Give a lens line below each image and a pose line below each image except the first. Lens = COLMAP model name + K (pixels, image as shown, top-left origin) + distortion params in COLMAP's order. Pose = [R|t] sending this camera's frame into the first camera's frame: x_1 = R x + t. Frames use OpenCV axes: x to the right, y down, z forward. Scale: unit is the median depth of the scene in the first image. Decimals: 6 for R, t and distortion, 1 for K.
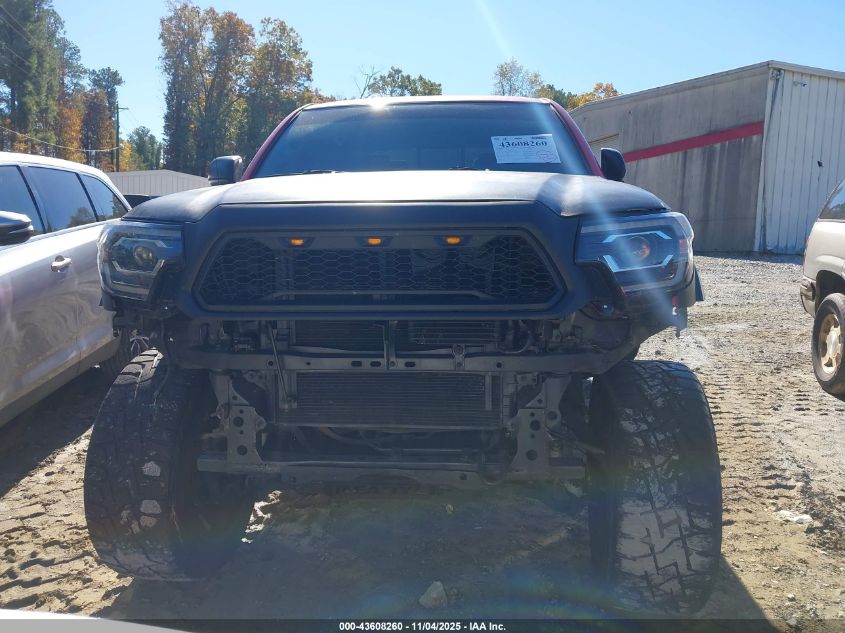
lens RADIAL K [[679.2, 0, 421.5], [0, 679.2, 307.5], [0, 0, 1]] dist [0.012487, -0.014839]
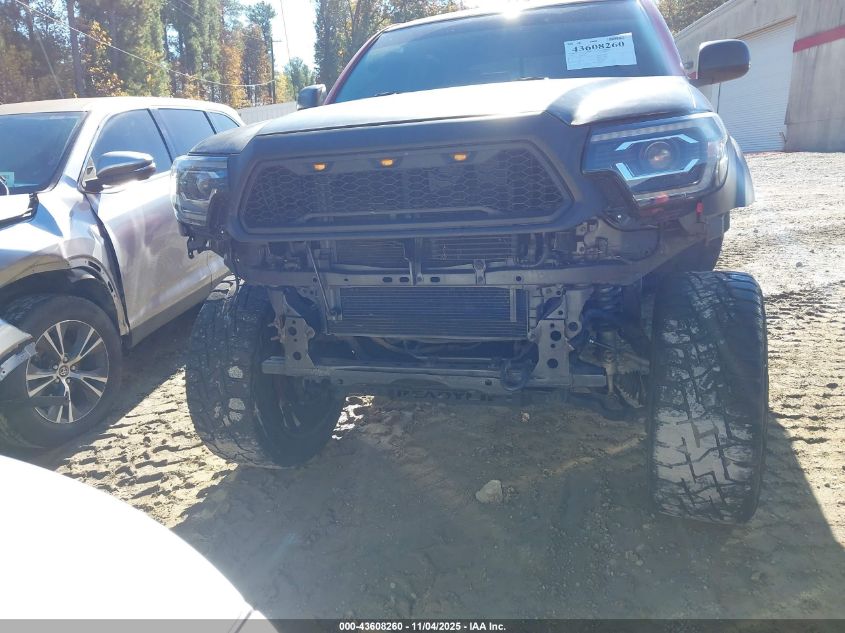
lens RADIAL K [[666.0, 0, 422.5], [0, 666.0, 316.5], [0, 0, 1]] dist [0.091012, -0.205327]
pose [[0.974136, -0.003648, -0.225932, 0.166308], [0.033626, 0.991077, 0.128981, 0.005356], [0.223445, -0.133242, 0.965567, -0.020084]]
